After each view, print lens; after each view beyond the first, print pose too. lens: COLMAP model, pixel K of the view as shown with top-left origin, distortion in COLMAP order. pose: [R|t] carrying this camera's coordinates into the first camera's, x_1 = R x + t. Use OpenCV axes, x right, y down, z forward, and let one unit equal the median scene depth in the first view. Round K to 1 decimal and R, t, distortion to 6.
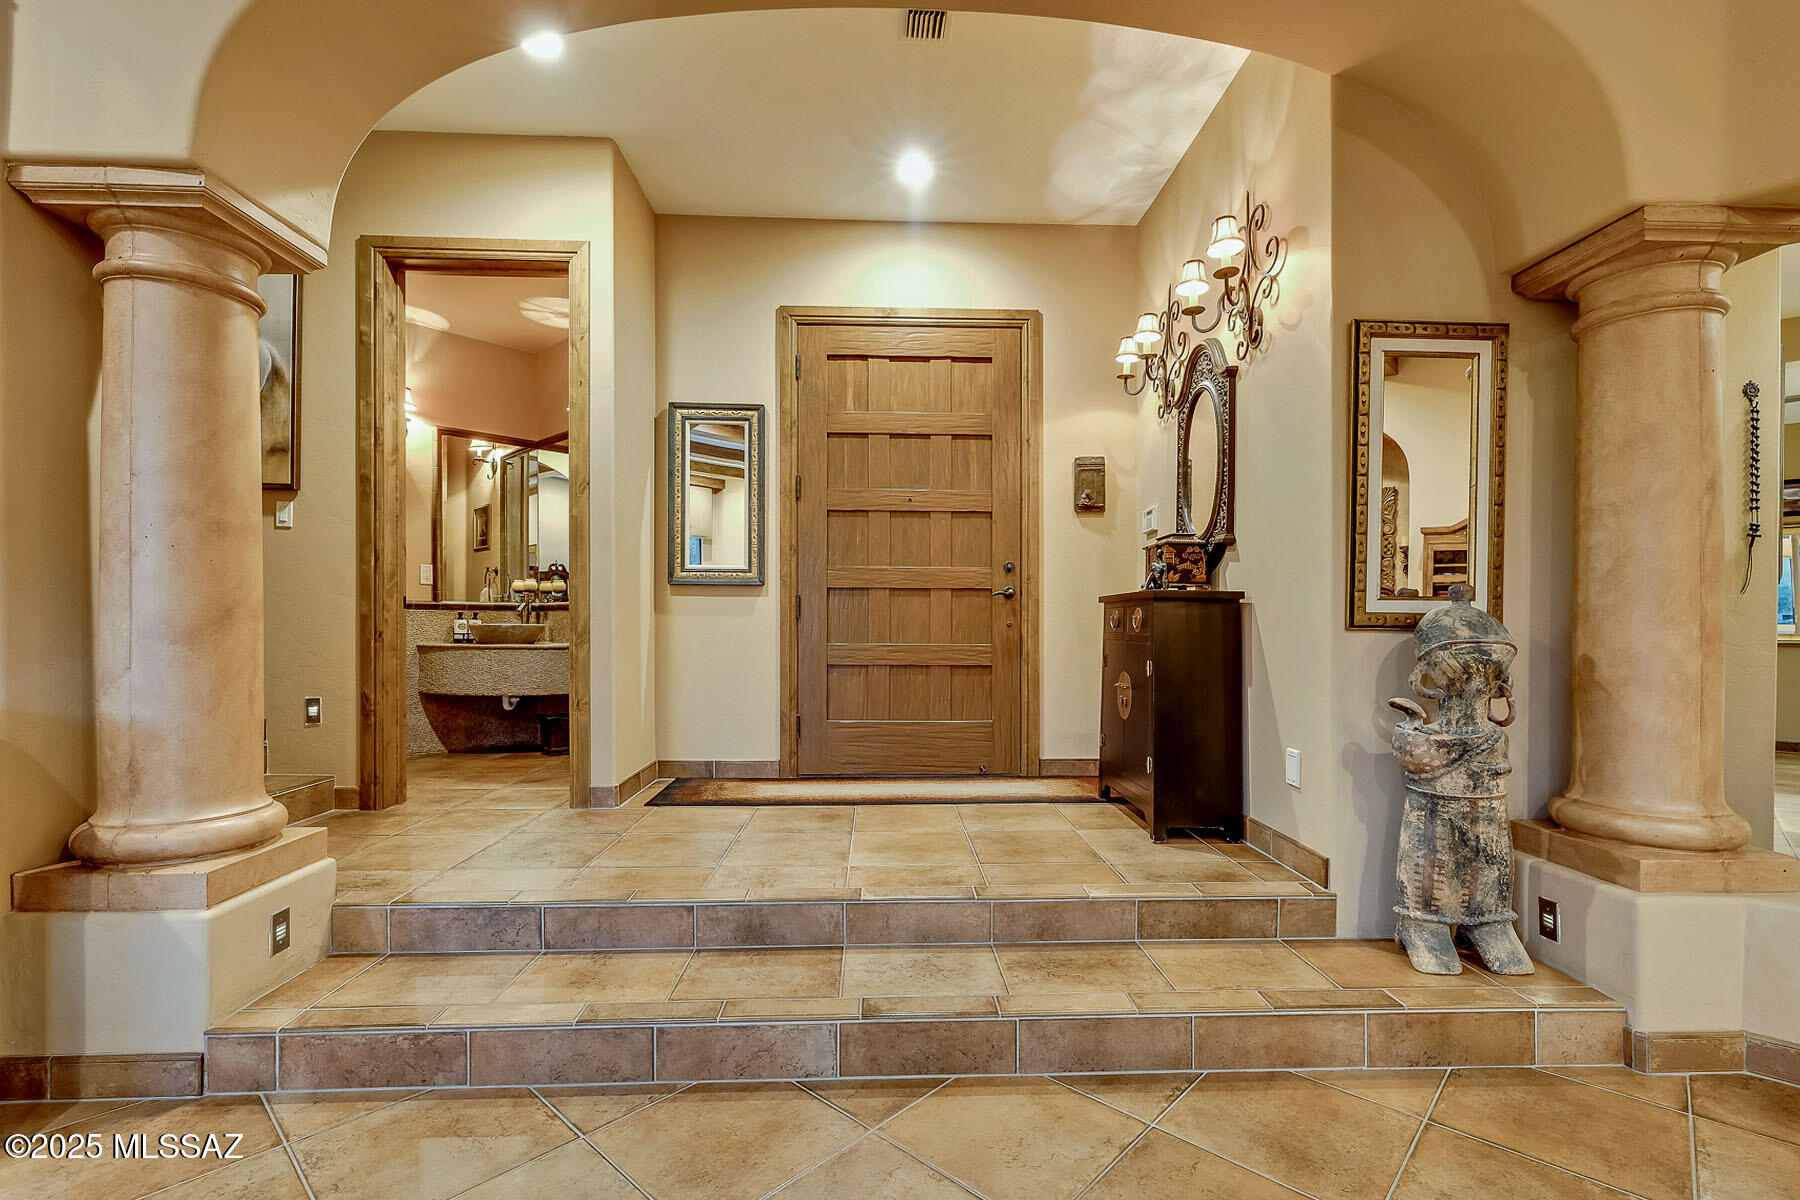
lens RADIAL K [[812.5, 0, 900.8], [0, 812.5, 635.8], [0, 0, 1]] dist [-0.000423, -0.000088]
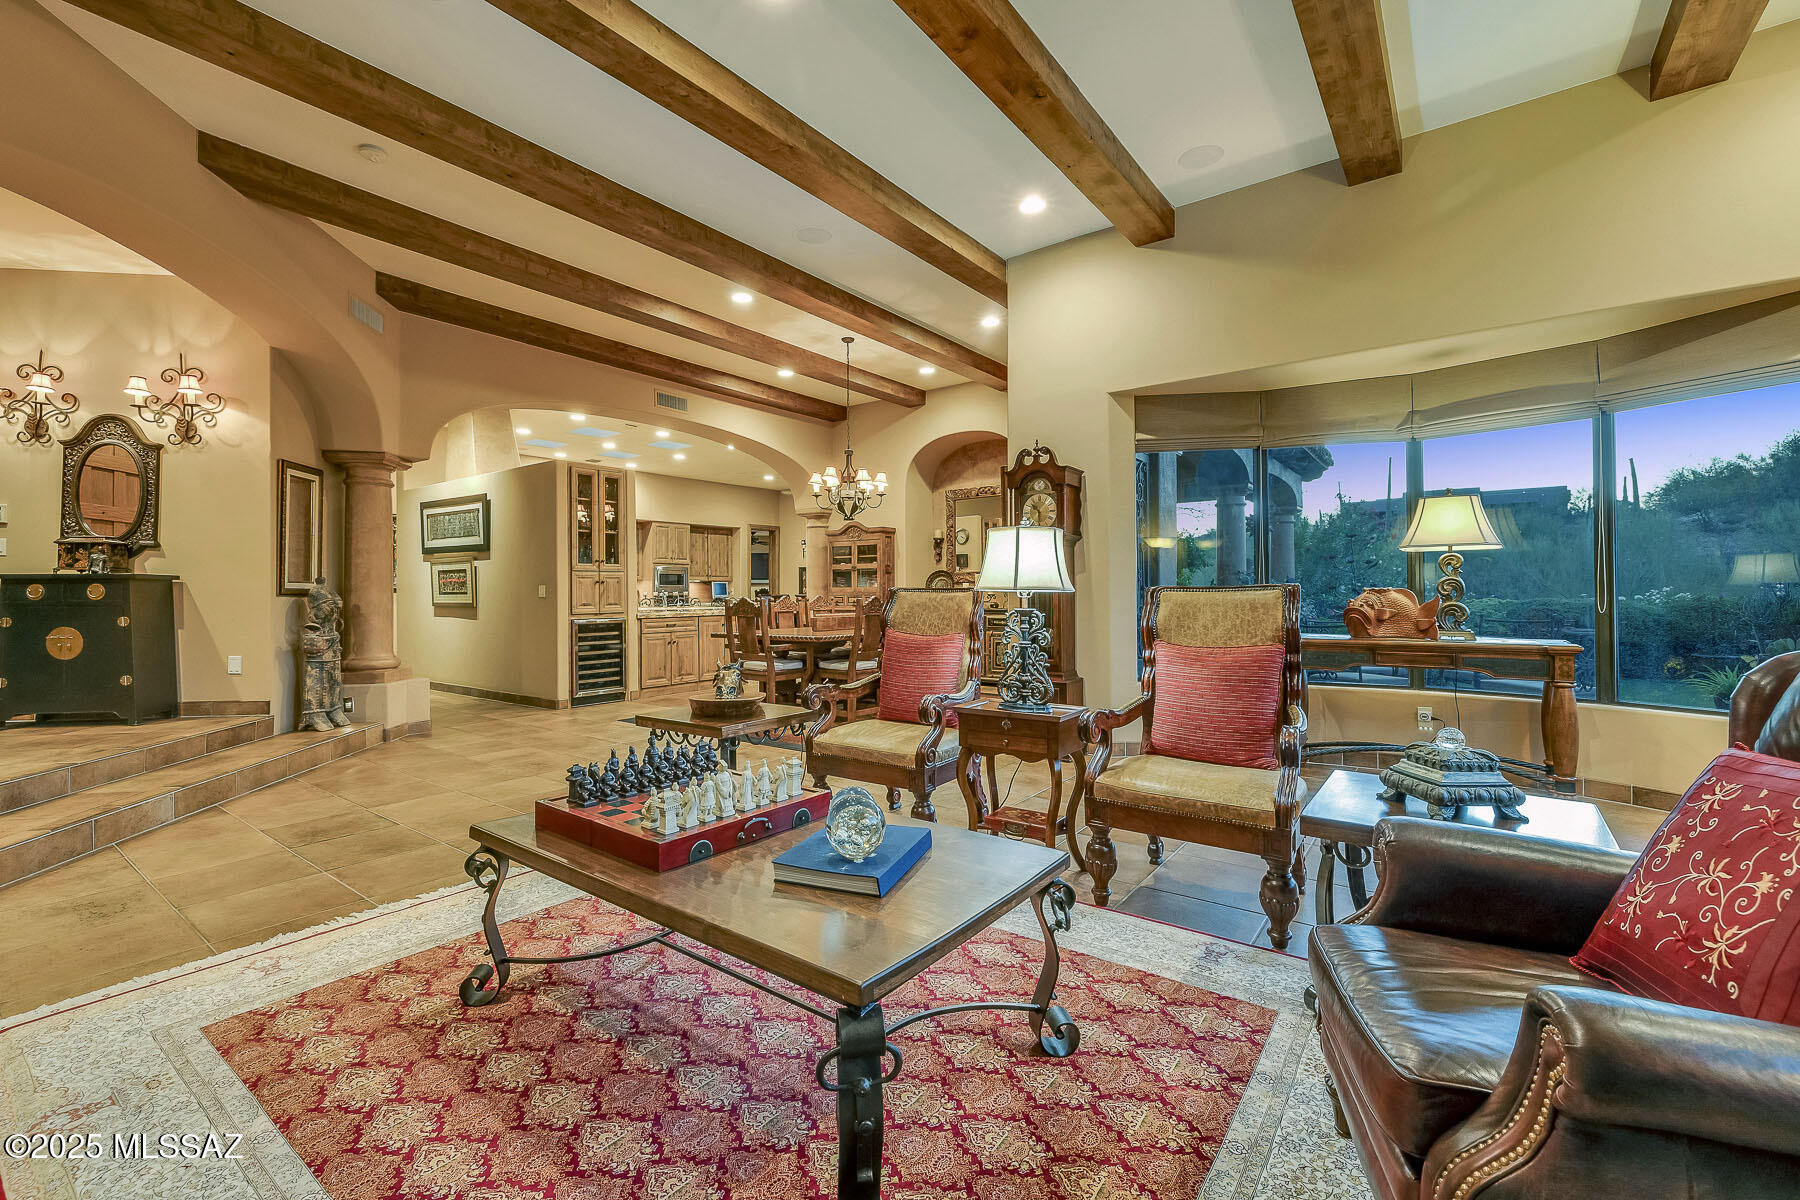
lens RADIAL K [[785.4, 0, 894.8], [0, 785.4, 576.4], [0, 0, 1]] dist [0.002172, 0.000282]
pose [[-0.100796, 0.017001, 0.994762, -1.914958], [0.016521, 0.999745, -0.015413, 0.000698], [-0.994770, 0.014881, -0.101051, -0.508674]]
